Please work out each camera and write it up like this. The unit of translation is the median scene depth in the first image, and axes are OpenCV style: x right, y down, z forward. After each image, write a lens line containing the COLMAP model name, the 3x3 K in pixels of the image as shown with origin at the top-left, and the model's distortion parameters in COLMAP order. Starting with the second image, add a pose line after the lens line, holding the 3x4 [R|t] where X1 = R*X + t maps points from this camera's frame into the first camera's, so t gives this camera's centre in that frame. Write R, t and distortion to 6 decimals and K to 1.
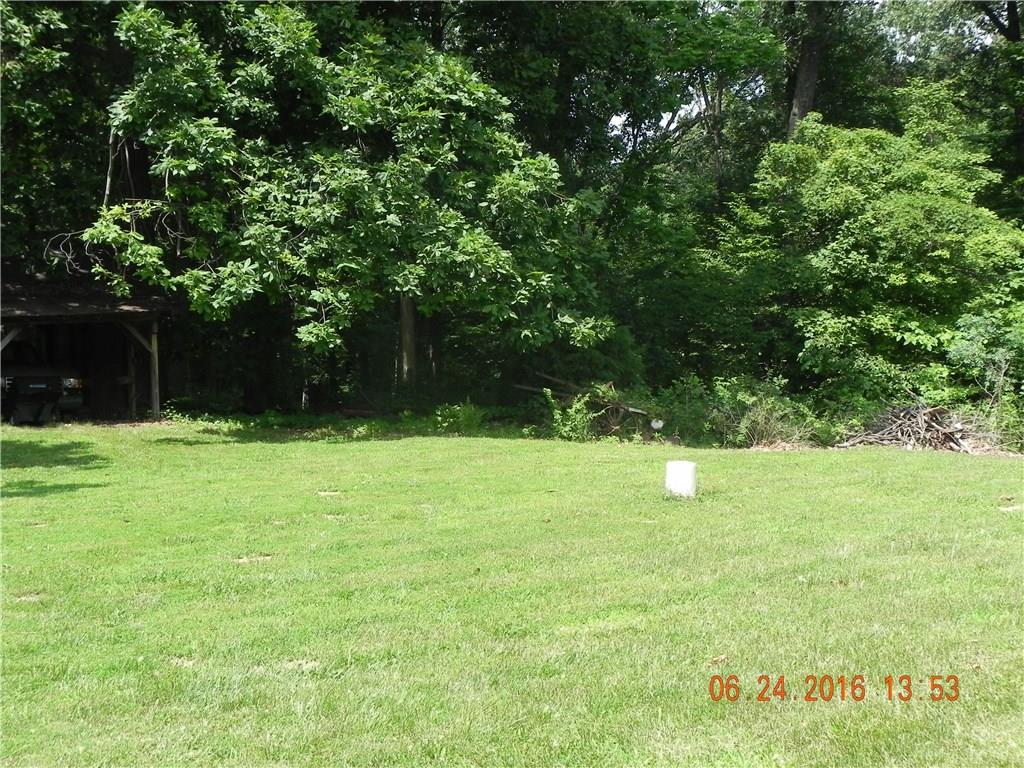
lens RADIAL K [[1375.9, 0, 503.1], [0, 1375.9, 365.4], [0, 0, 1]] dist [0.047050, 0.000000]
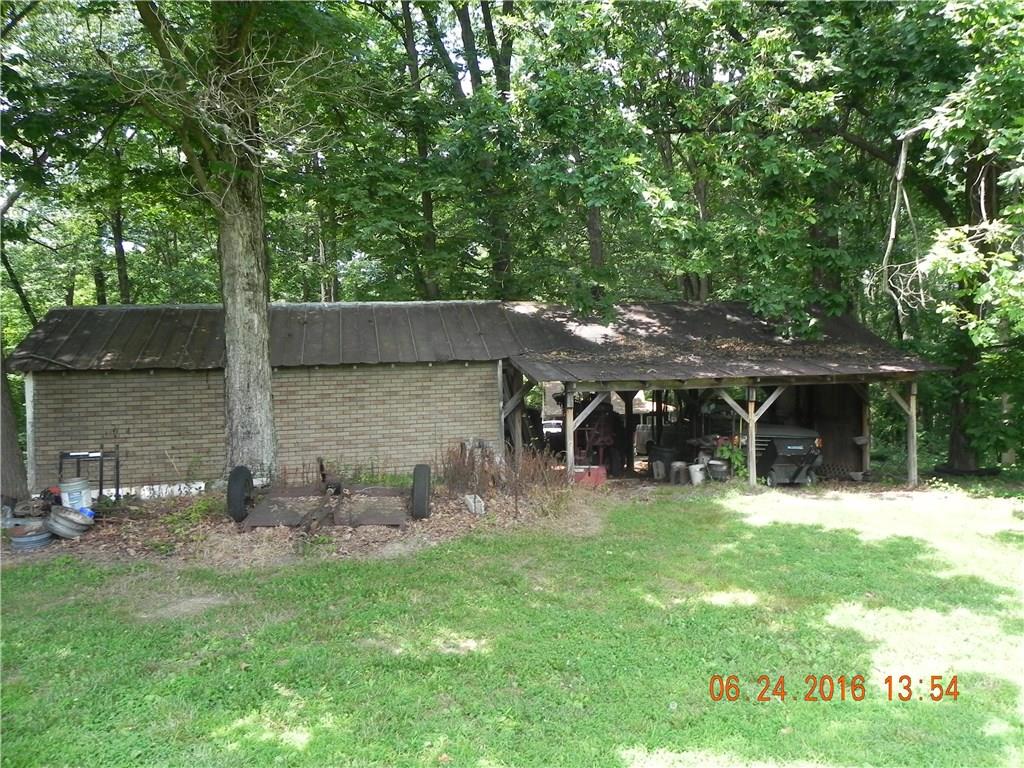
lens RADIAL K [[787.3, 0, 511.3], [0, 787.3, 384.0], [0, 0, 1]] dist [-0.001400, 0.005933]
pose [[0.851541, 0.002665, -0.524282, -0.223922], [-0.020822, 0.999370, -0.028739, -0.010377], [0.523875, 0.035389, 0.851060, 0.434031]]
